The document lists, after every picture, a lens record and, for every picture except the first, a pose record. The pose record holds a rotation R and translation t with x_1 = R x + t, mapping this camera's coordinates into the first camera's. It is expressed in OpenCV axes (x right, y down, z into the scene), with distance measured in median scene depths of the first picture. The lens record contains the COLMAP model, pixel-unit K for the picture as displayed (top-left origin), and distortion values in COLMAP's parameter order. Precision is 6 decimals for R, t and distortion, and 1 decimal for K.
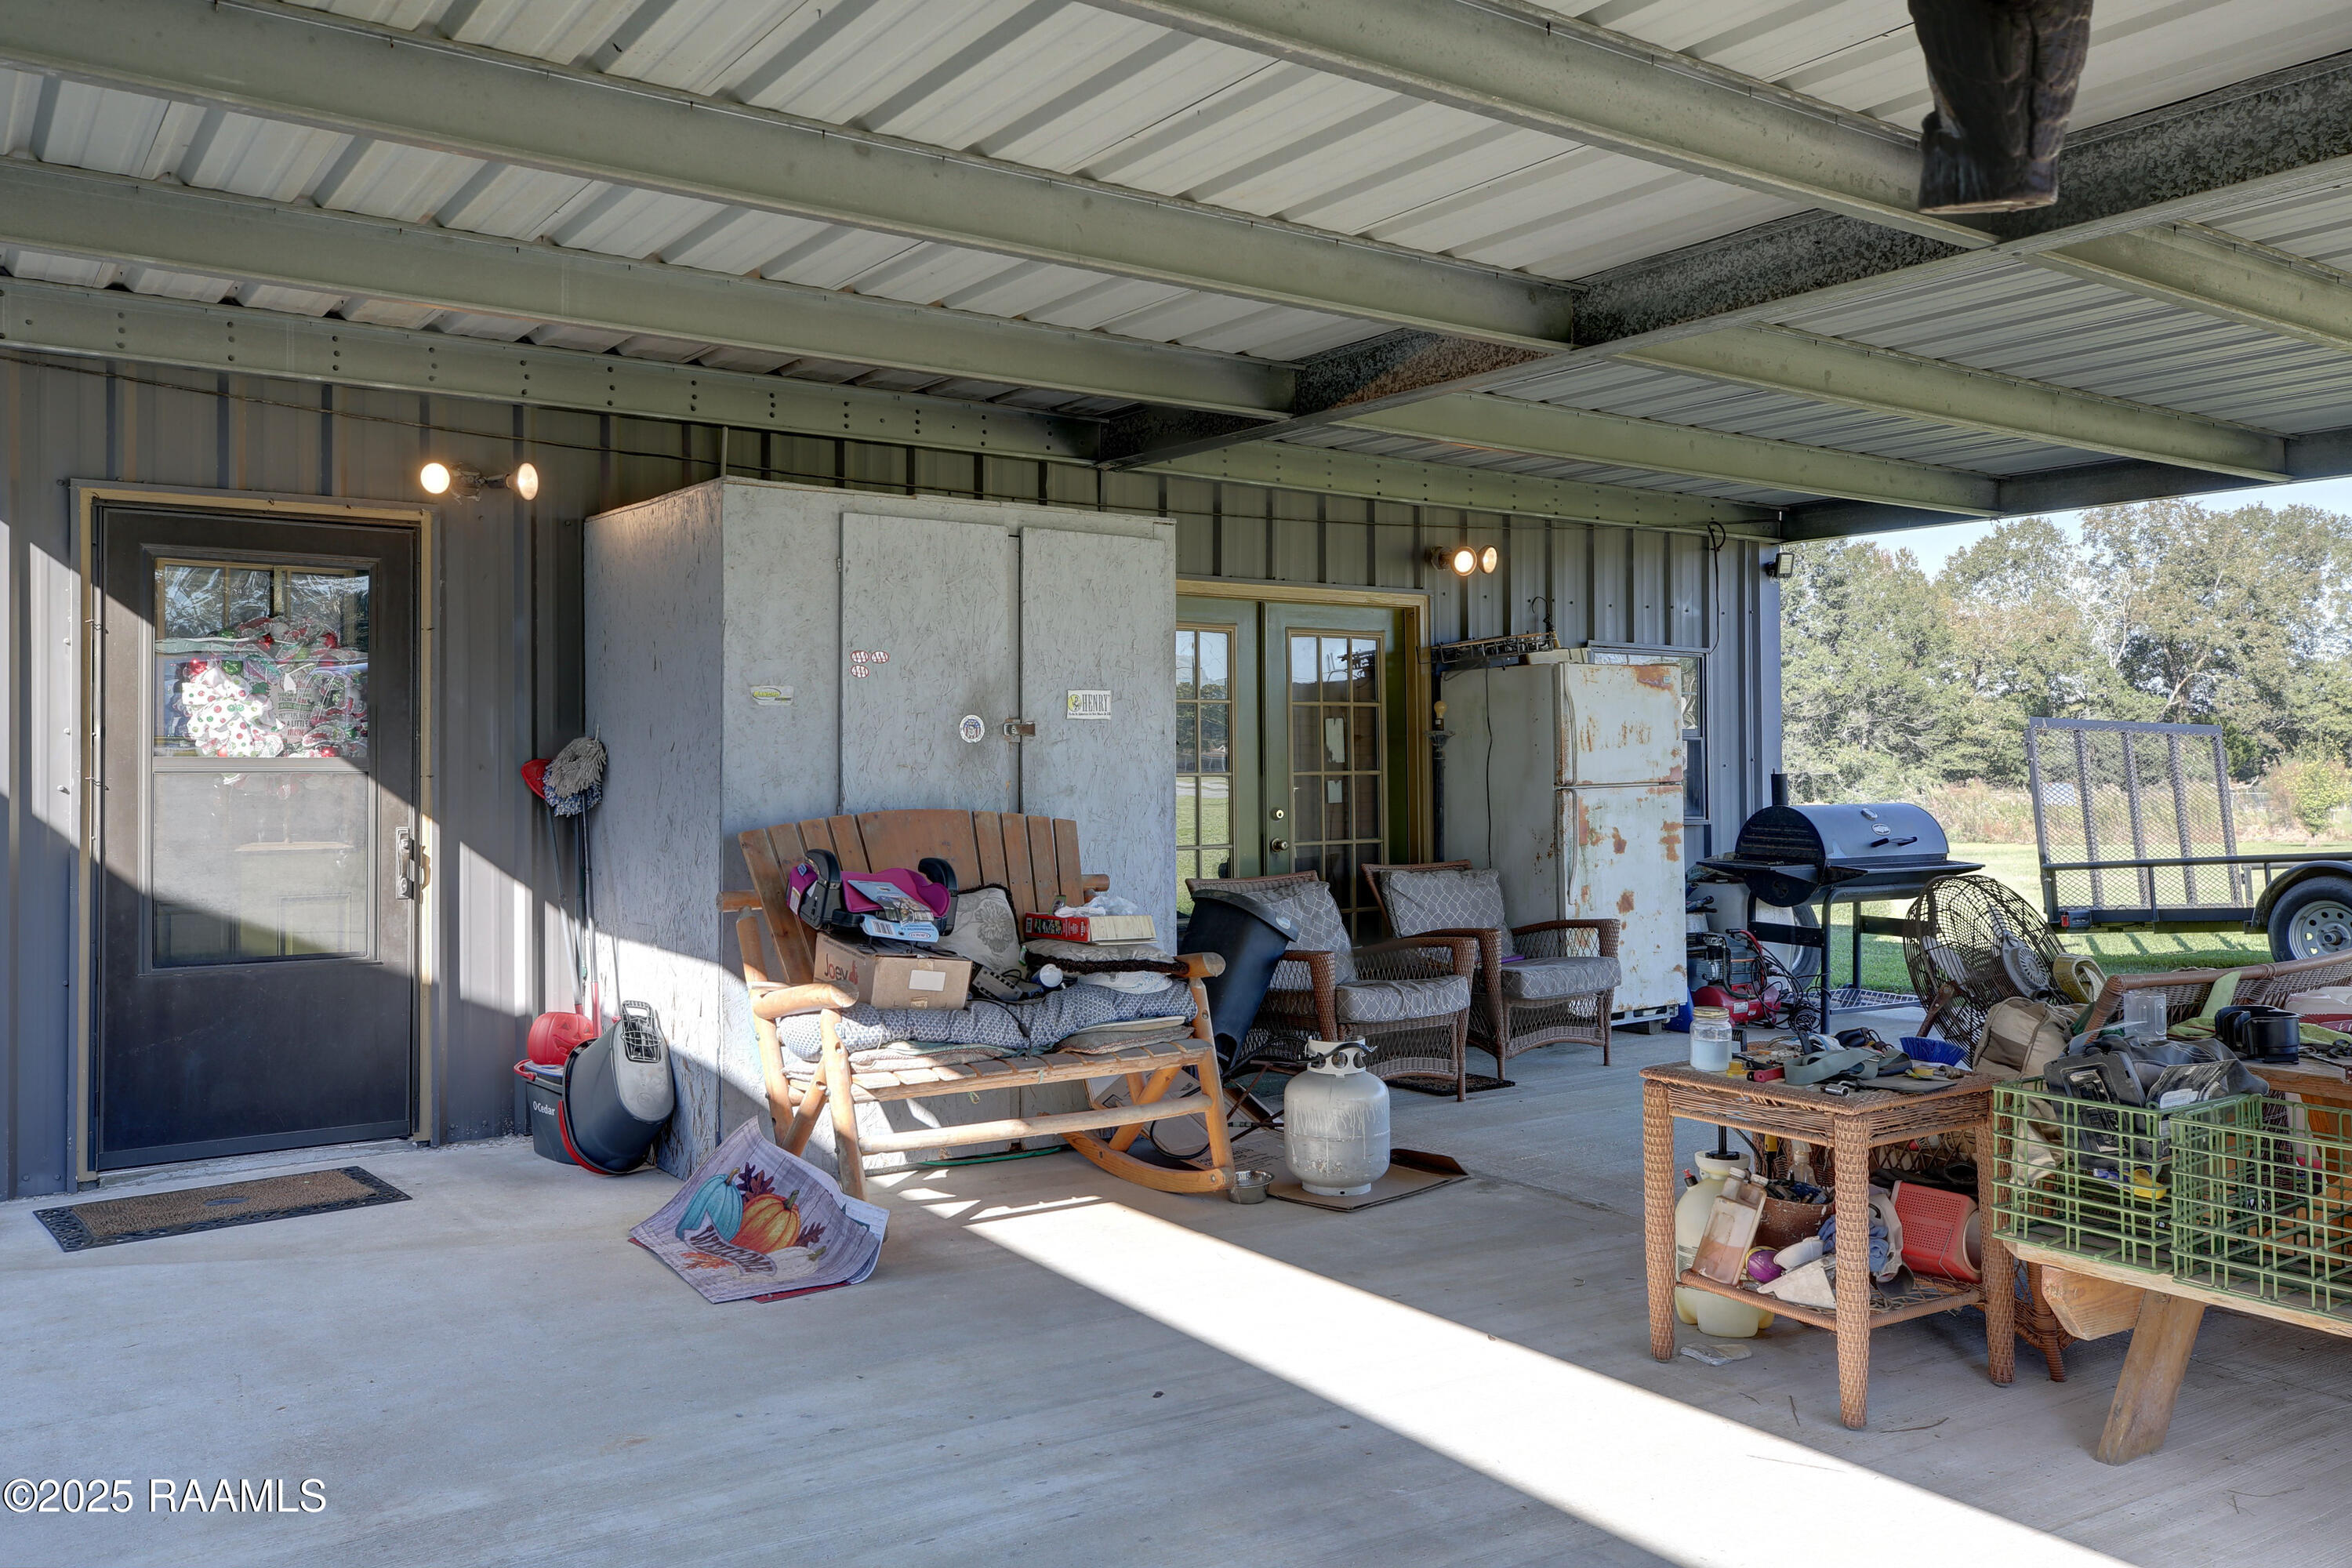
lens RADIAL K [[1827.0, 0, 1176.0], [0, 1827.0, 784.0], [0, 0, 1]] dist [0.000242, 0.000174]
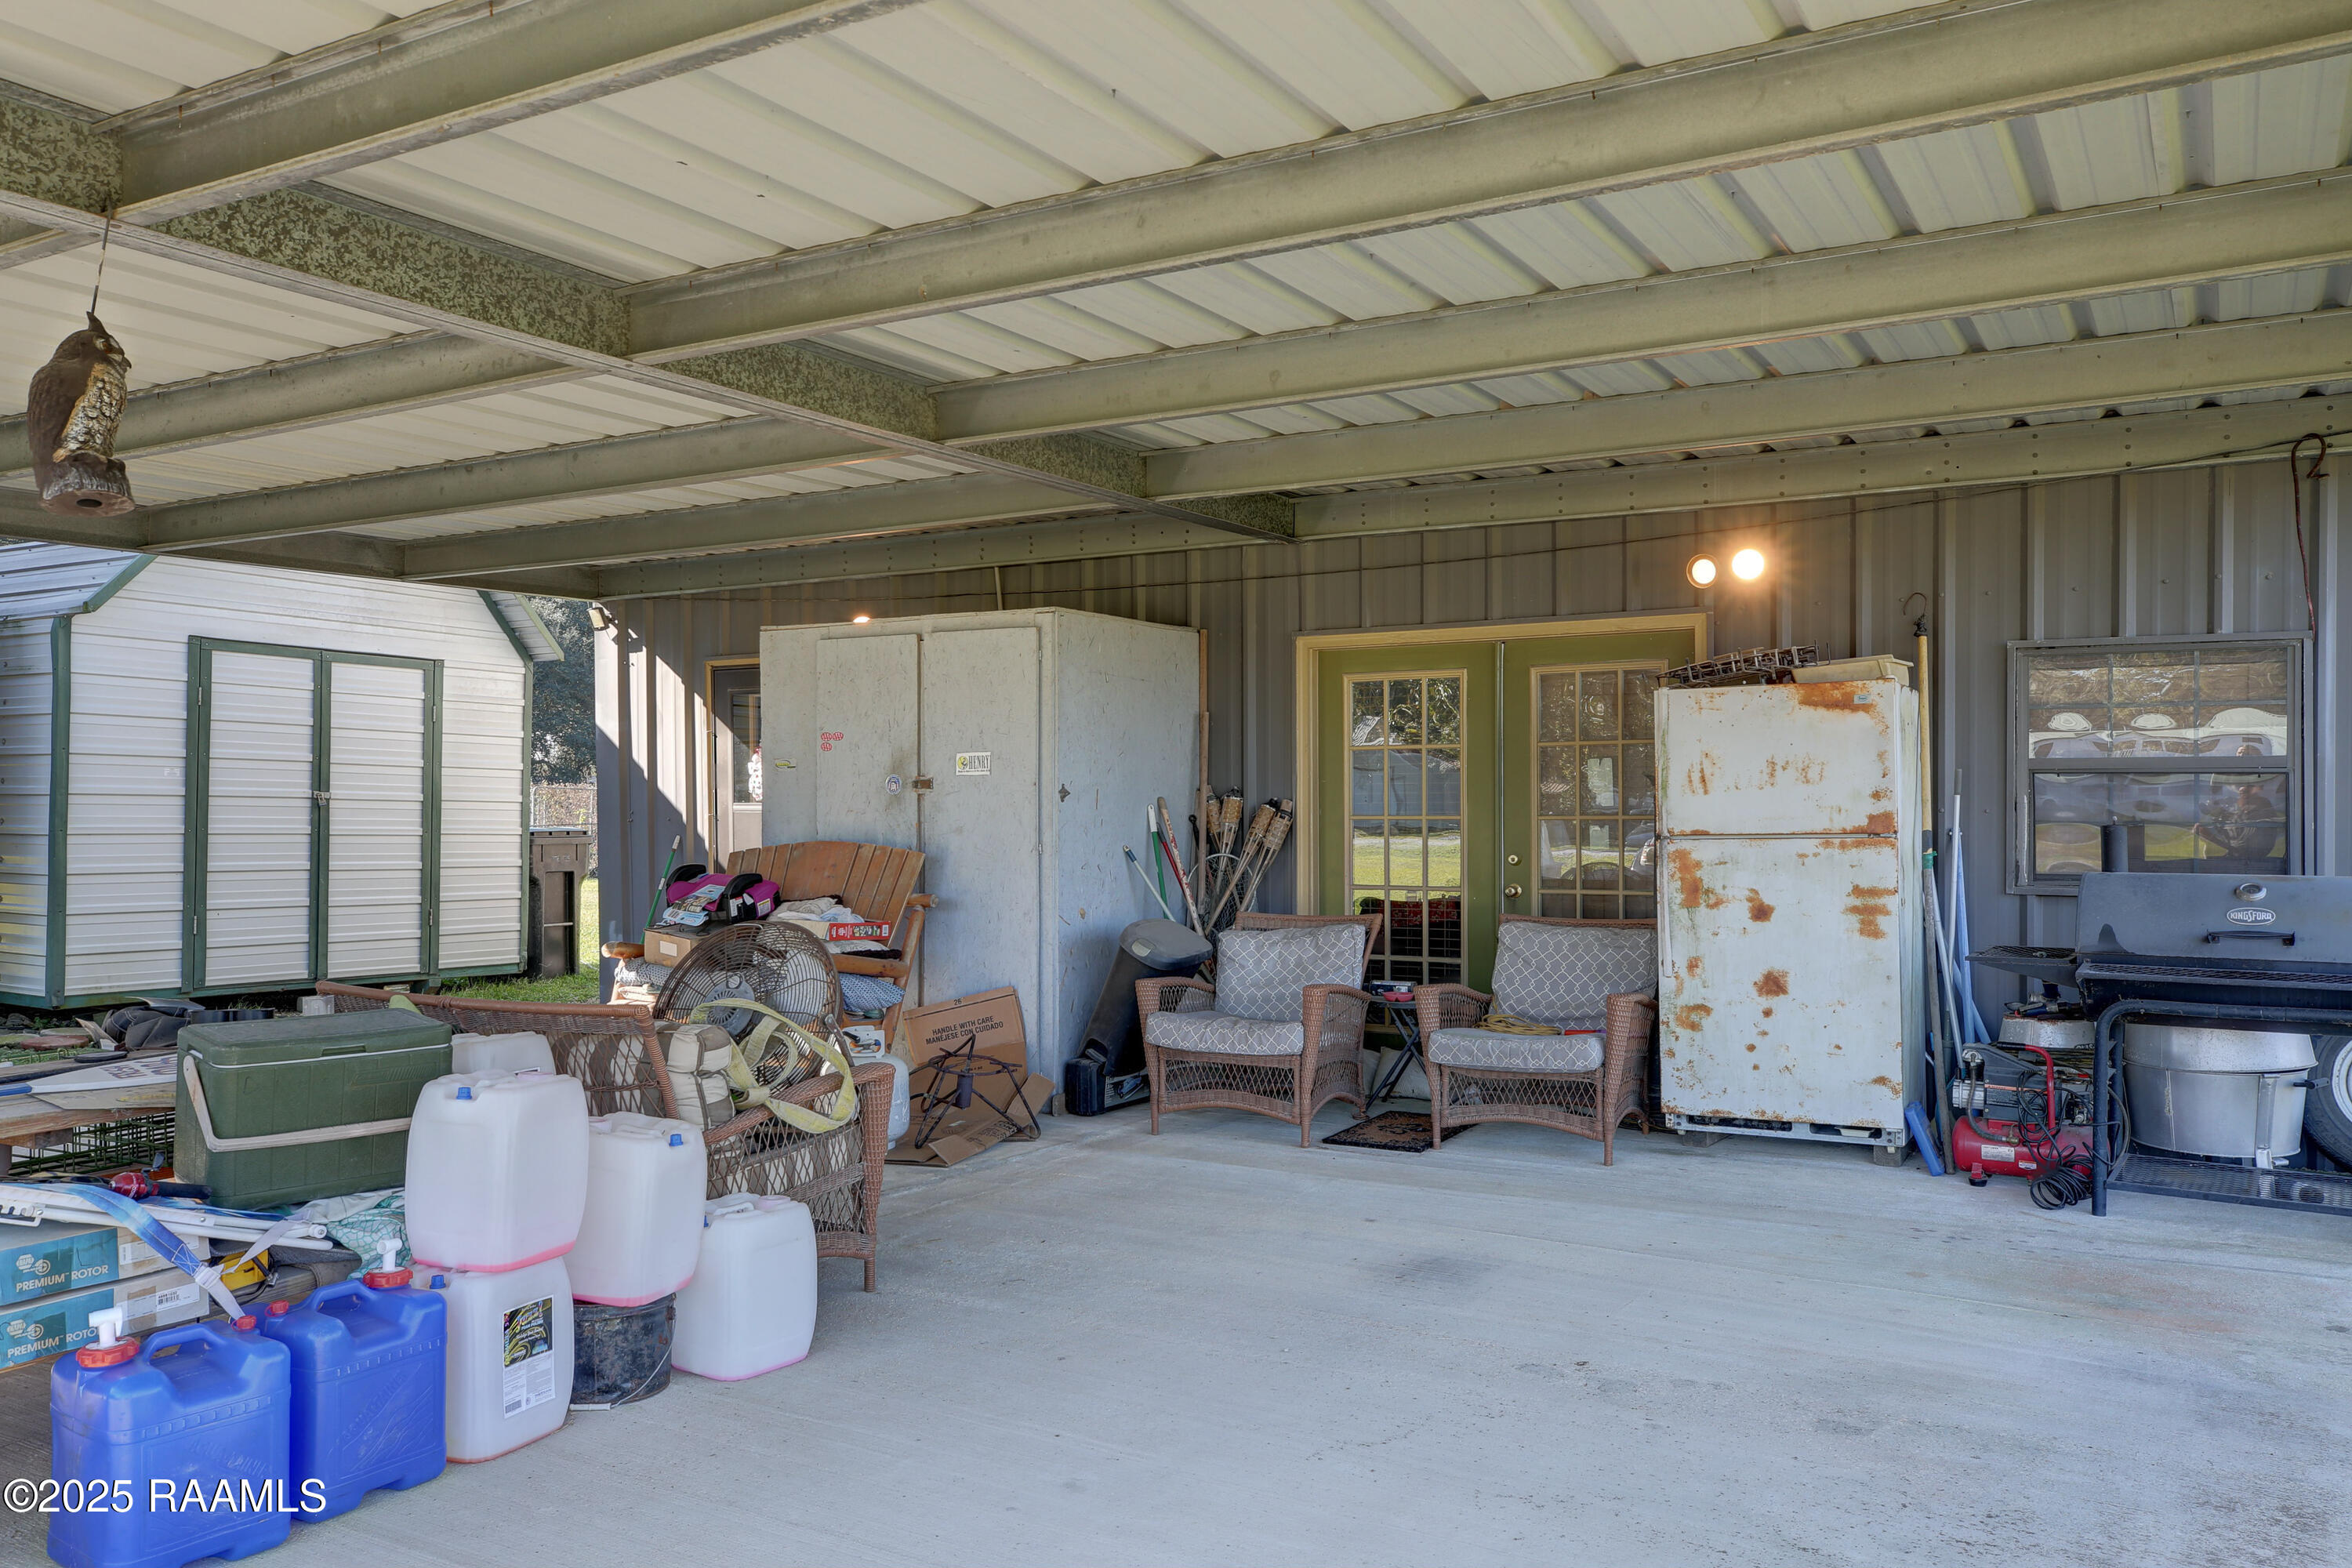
lens RADIAL K [[1827.0, 0, 1176.0], [0, 1827.0, 784.0], [0, 0, 1]] dist [0.000242, 0.000174]
pose [[0.399763, -0.005782, -0.916600, 0.896695], [-0.006721, 0.999935, -0.009239, -0.013542], [0.916594, 0.009854, 0.399698, 0.454586]]
